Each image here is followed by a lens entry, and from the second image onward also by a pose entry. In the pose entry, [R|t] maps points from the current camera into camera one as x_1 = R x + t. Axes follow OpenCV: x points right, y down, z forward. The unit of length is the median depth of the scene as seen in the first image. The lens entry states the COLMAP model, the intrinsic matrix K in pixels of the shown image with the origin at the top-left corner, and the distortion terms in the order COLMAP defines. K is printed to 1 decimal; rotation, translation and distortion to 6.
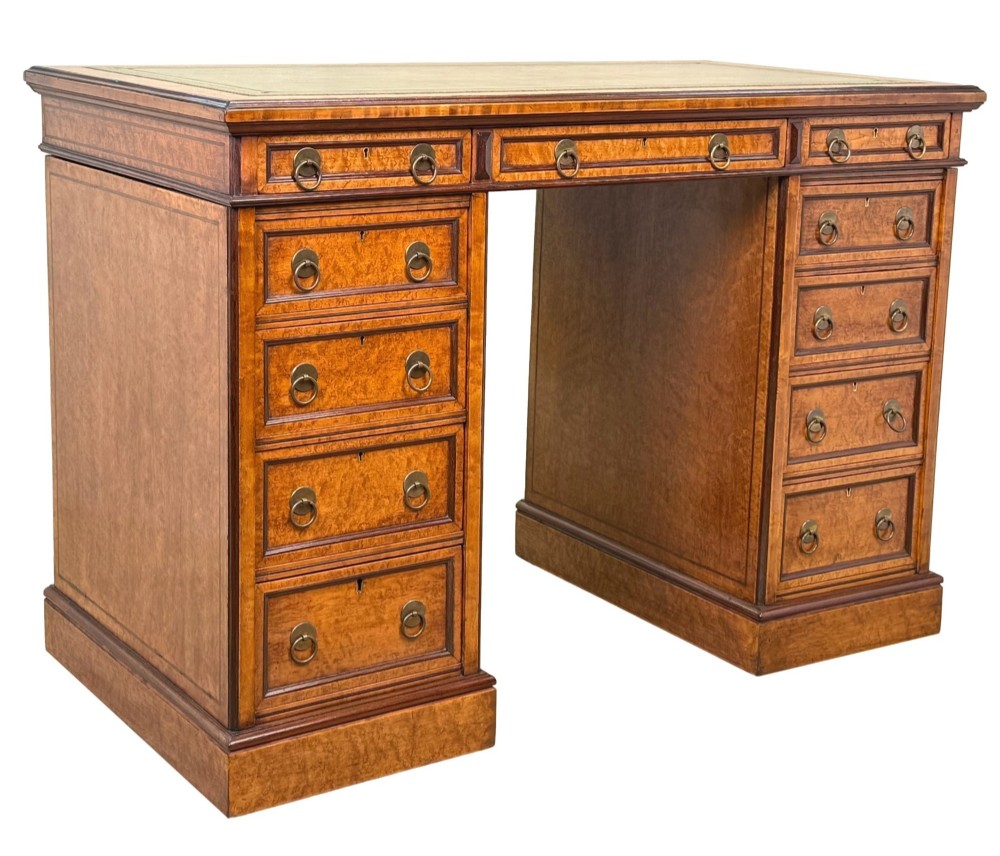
lens RADIAL K [[1807.6, 0, 499.5], [0, 1807.6, 319.3], [0, 0, 1]] dist [0.129153, -0.139295]
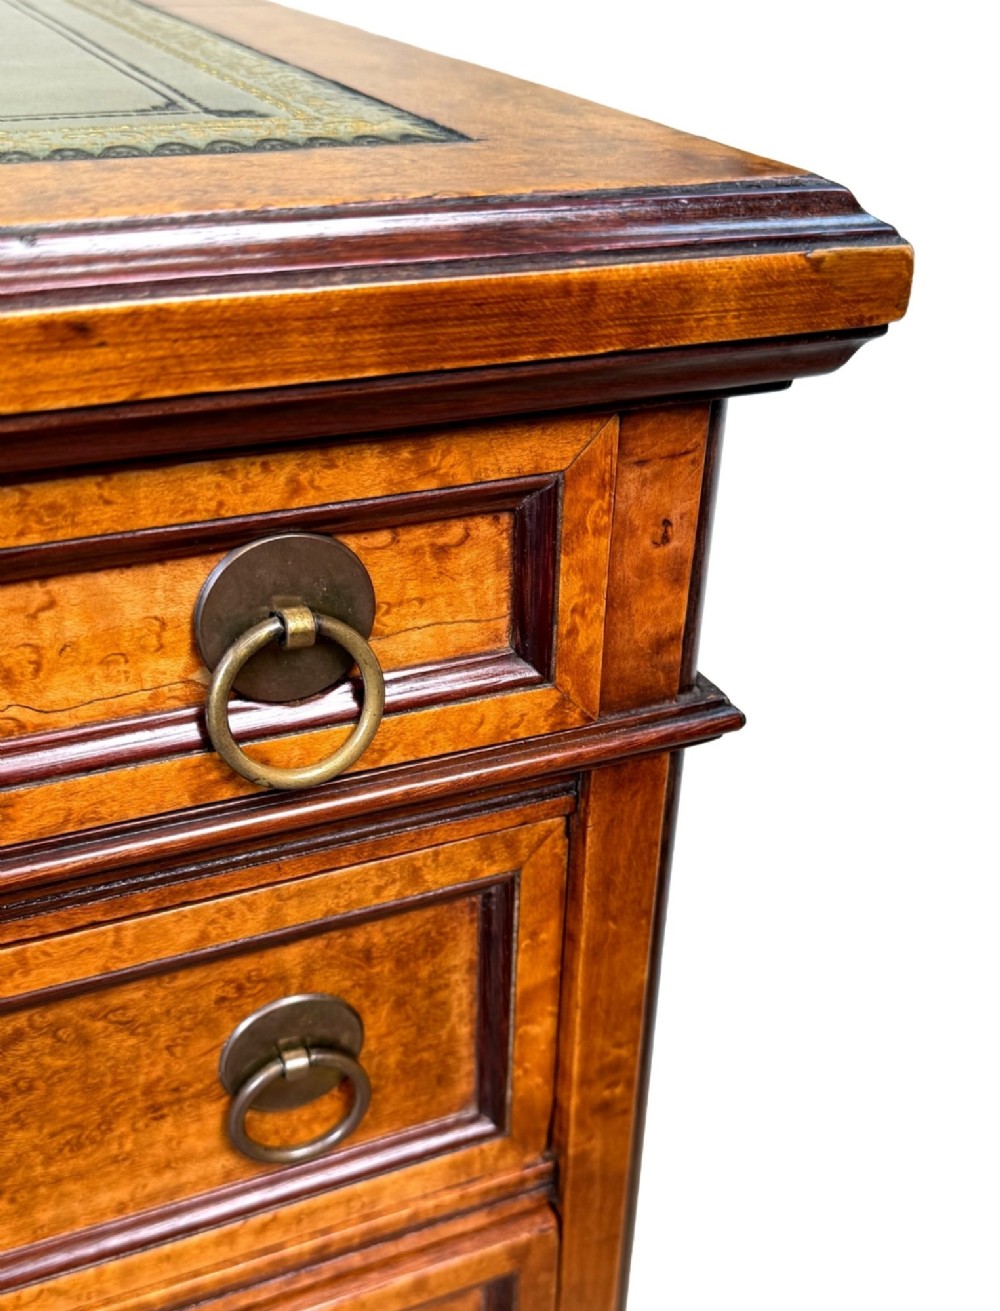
lens RADIAL K [[1375.9, 0, 501.6], [0, 1375.9, 776.9], [0, 0, 1]] dist [0.126797, 0.002668]
pose [[0.987005, 0.078688, -0.140106, 0.255209], [-0.023186, 0.932513, 0.360390, -0.124241], [0.159009, -0.352458, 0.922220, 0.894012]]
